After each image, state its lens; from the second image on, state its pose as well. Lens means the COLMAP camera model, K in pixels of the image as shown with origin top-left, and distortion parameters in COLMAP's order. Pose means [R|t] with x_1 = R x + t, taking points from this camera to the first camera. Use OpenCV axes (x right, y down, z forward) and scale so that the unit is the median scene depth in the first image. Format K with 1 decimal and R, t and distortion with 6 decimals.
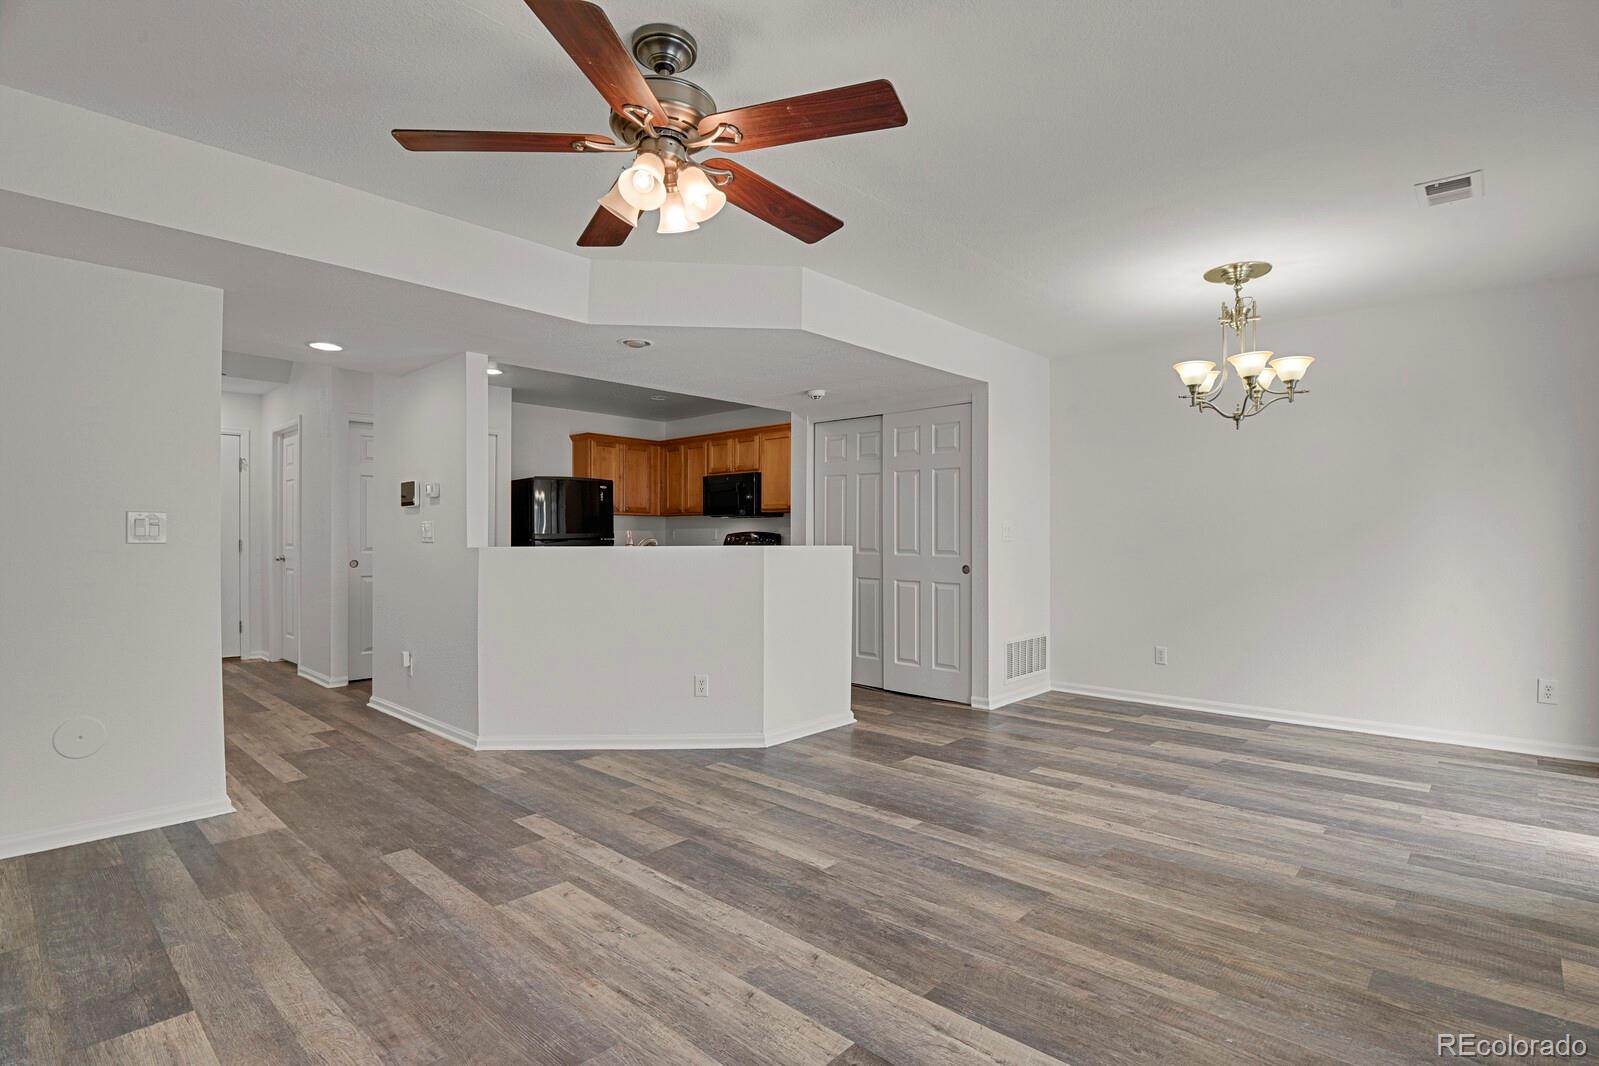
lens RADIAL K [[784.5, 0, 791.3], [0, 784.5, 542.1], [0, 0, 1]] dist [-0.017930, -0.008274]
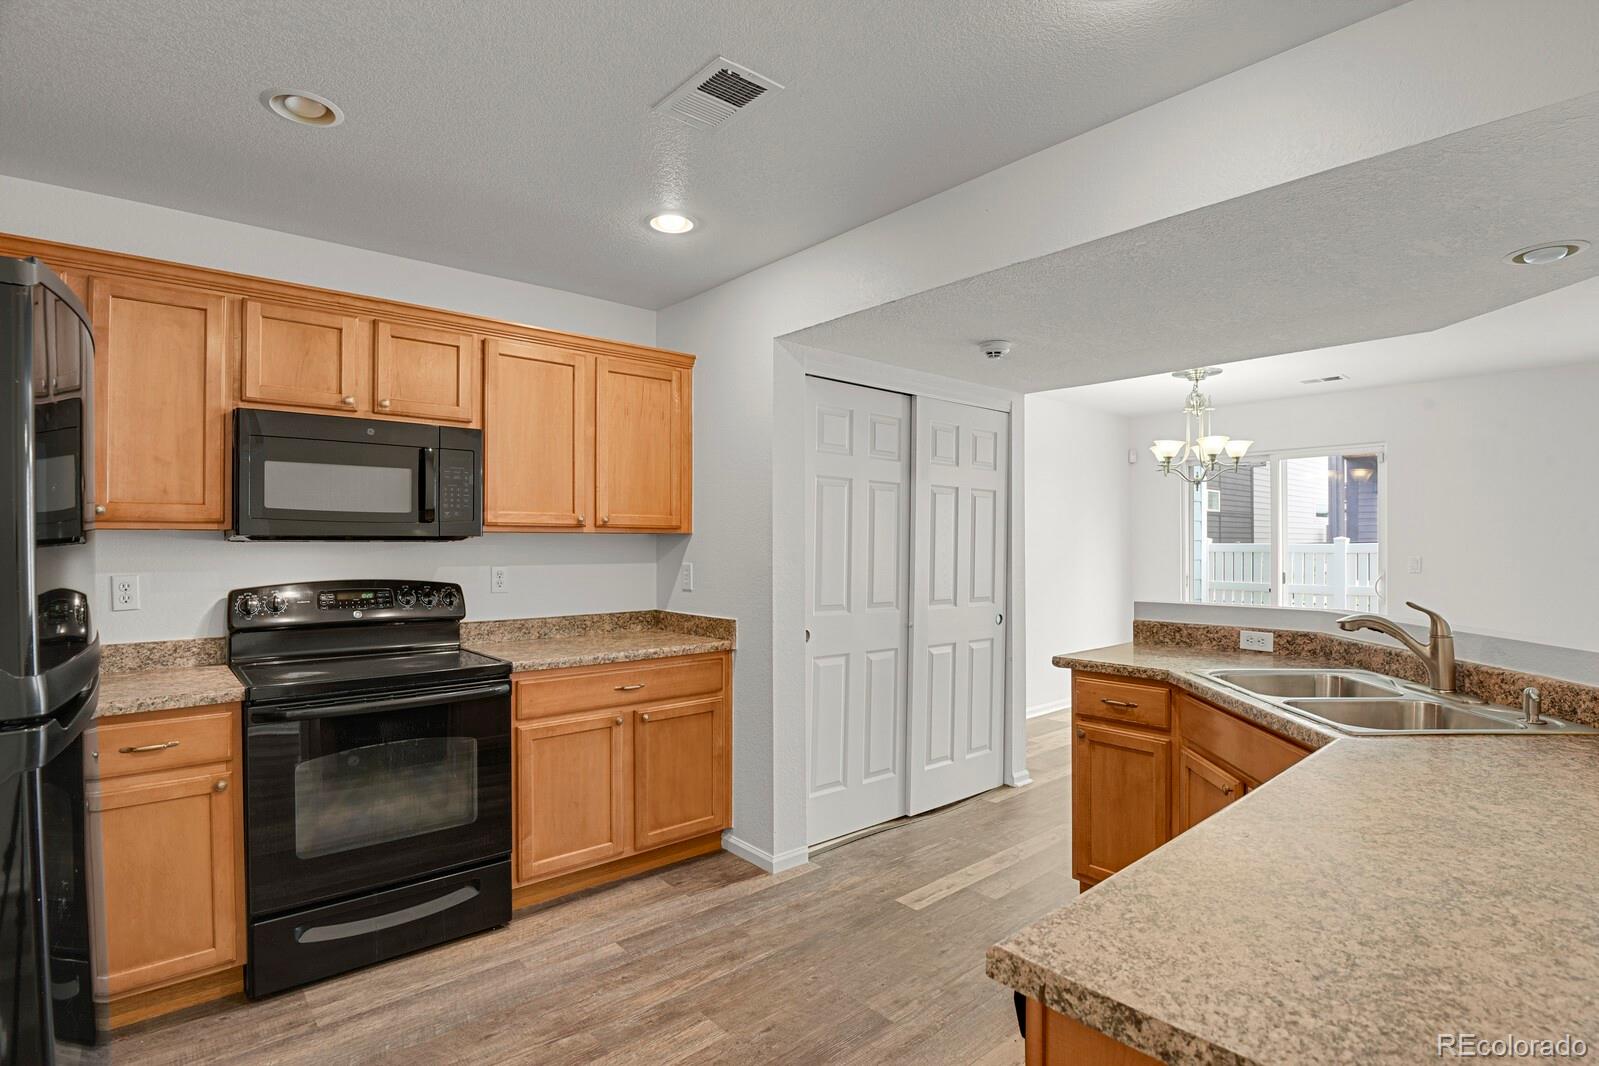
lens RADIAL K [[784.5, 0, 798.3], [0, 784.5, 538.9], [0, 0, 1]] dist [-0.017930, -0.008274]
pose [[0.092951, 0.005096, 0.995658, -0.891212], [0.004912, 0.999972, -0.005577, -0.065608], [-0.995659, 0.005409, 0.092924, 1.697306]]
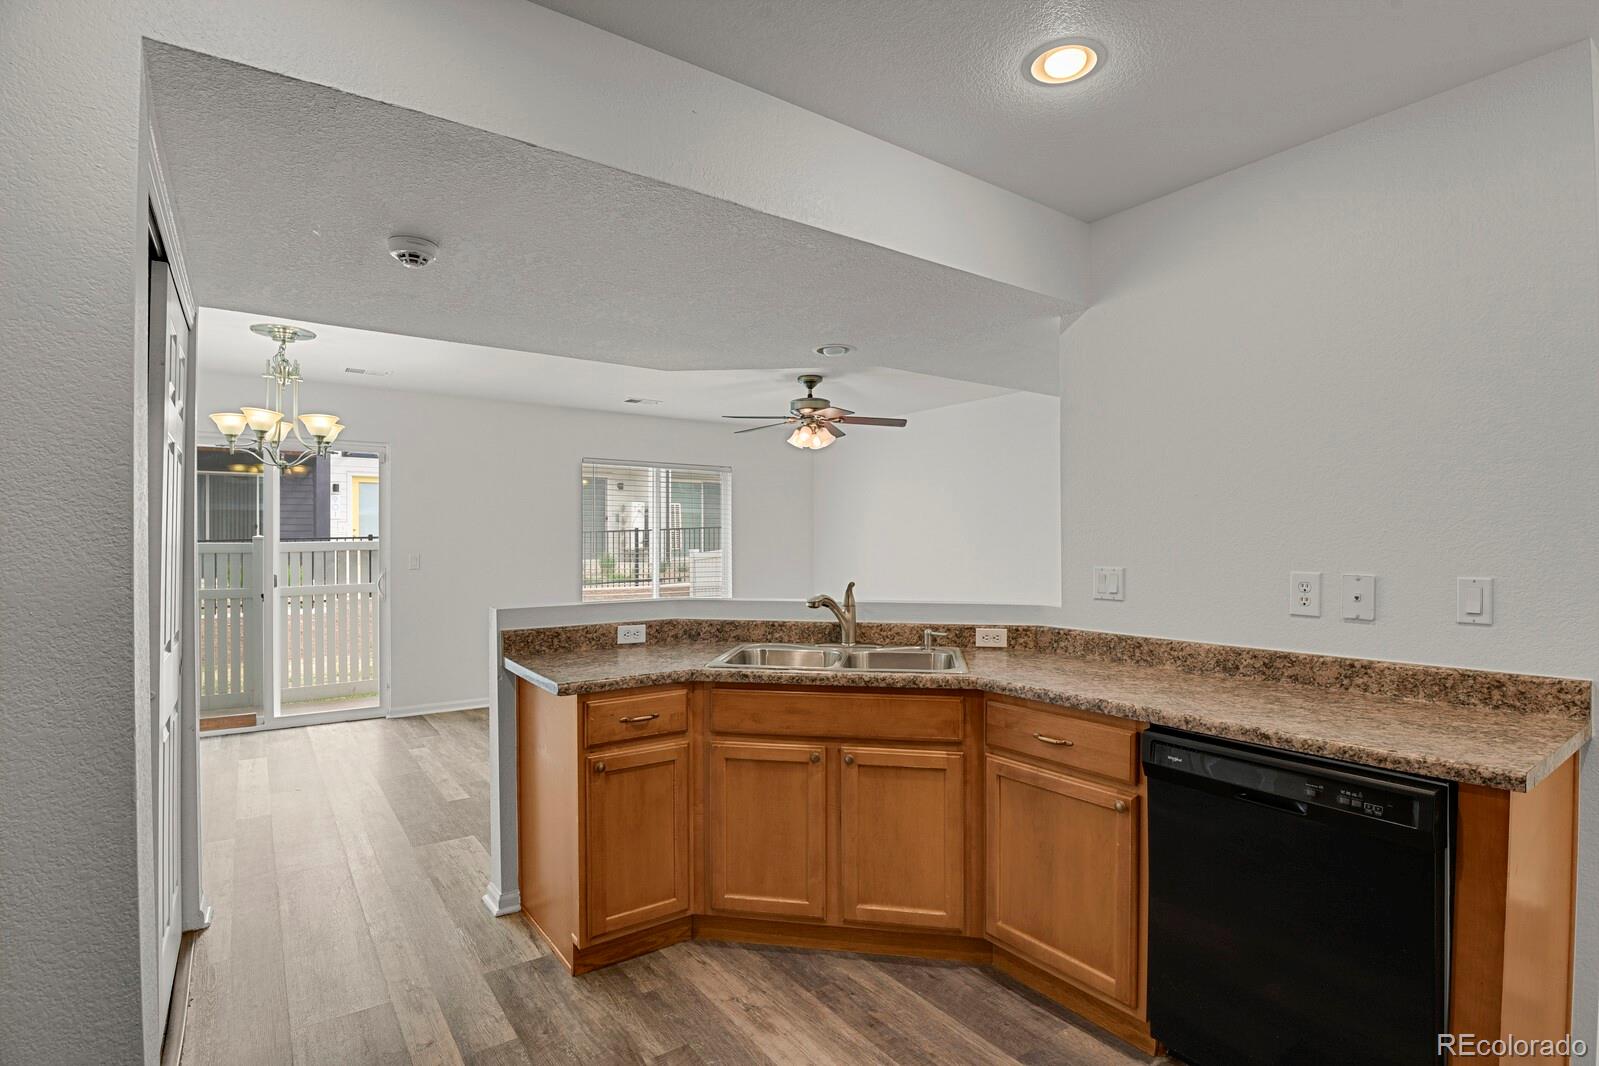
lens RADIAL K [[784.5, 0, 804.3], [0, 784.5, 540.3], [0, 0, 1]] dist [-0.017930, -0.008274]
pose [[-0.983491, 0.000971, 0.180957, -0.366250], [0.001655, 0.999992, 0.003628, -0.066079], [-0.180952, 0.003867, -0.983484, 2.106425]]
